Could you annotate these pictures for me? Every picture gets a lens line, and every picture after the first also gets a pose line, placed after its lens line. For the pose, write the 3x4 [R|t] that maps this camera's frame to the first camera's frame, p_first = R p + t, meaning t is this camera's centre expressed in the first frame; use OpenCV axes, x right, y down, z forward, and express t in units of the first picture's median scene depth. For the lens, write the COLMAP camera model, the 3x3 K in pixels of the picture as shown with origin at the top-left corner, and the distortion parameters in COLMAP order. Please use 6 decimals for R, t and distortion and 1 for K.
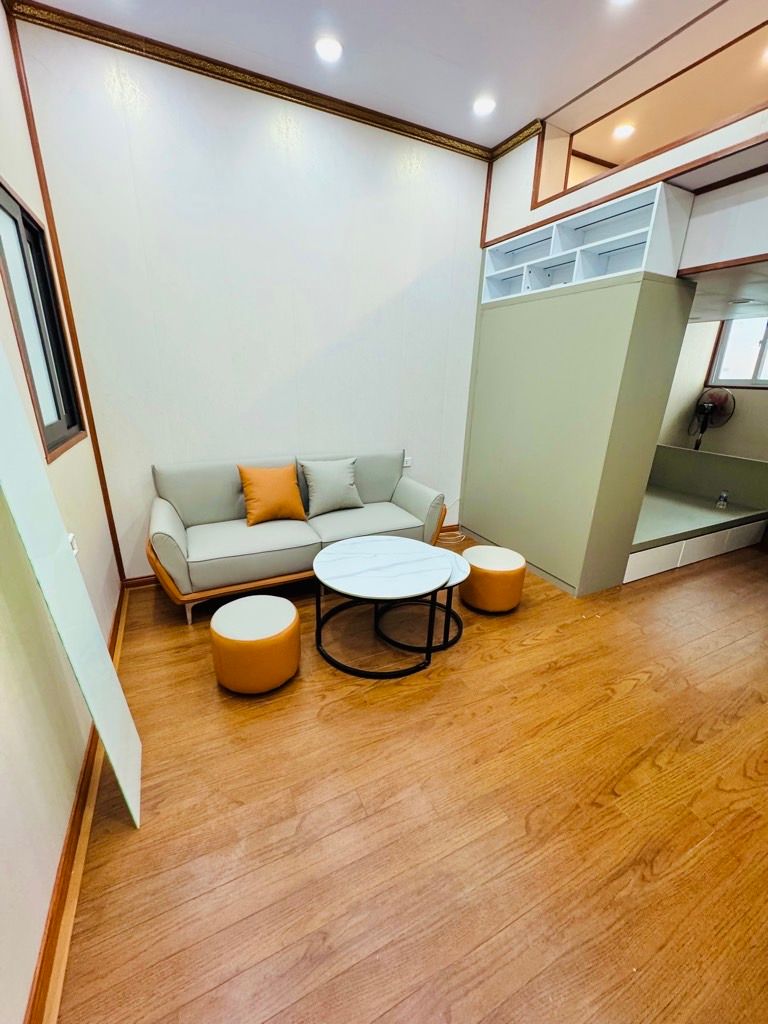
lens RADIAL K [[408.8, 0, 385.0], [0, 408.8, 512.2], [0, 0, 1]] dist [-0.003097, 0.000643]
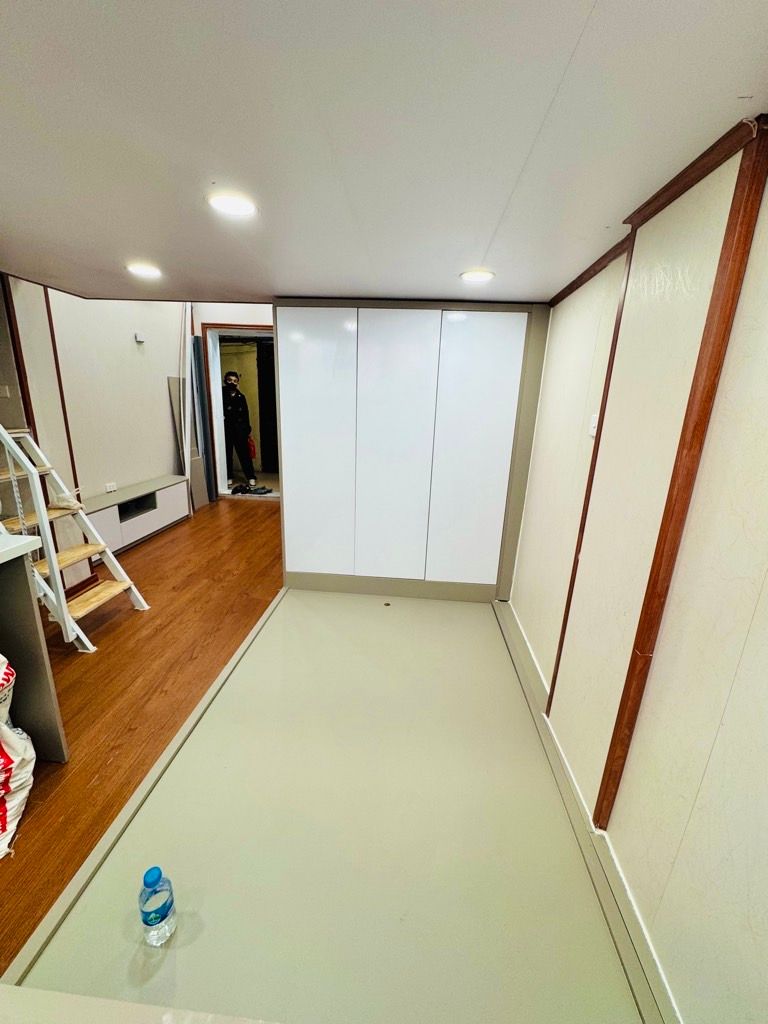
lens RADIAL K [[408.8, 0, 383.8], [0, 408.8, 510.3], [0, 0, 1]] dist [-0.003097, 0.000643]
pose [[-0.508254, 0.183736, -0.841379, 1.704066], [-0.326627, 0.862859, 0.385733, -0.673697], [0.796864, 0.470867, -0.378539, 2.013009]]
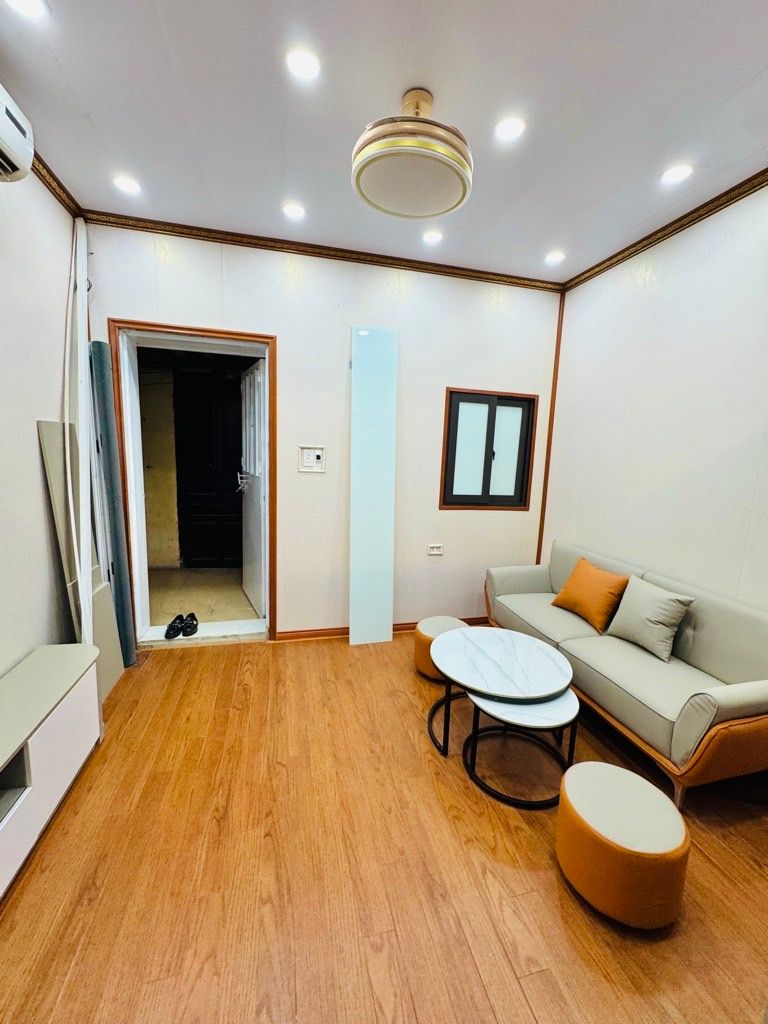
lens RADIAL K [[408.8, 0, 383.4], [0, 408.8, 510.7], [0, 0, 1]] dist [-0.003097, 0.000643]
pose [[-0.207613, 0.113135, -0.971647, 1.060012], [-0.354271, 0.917164, 0.182488, -0.311192], [0.911805, 0.382113, -0.150335, 0.801758]]
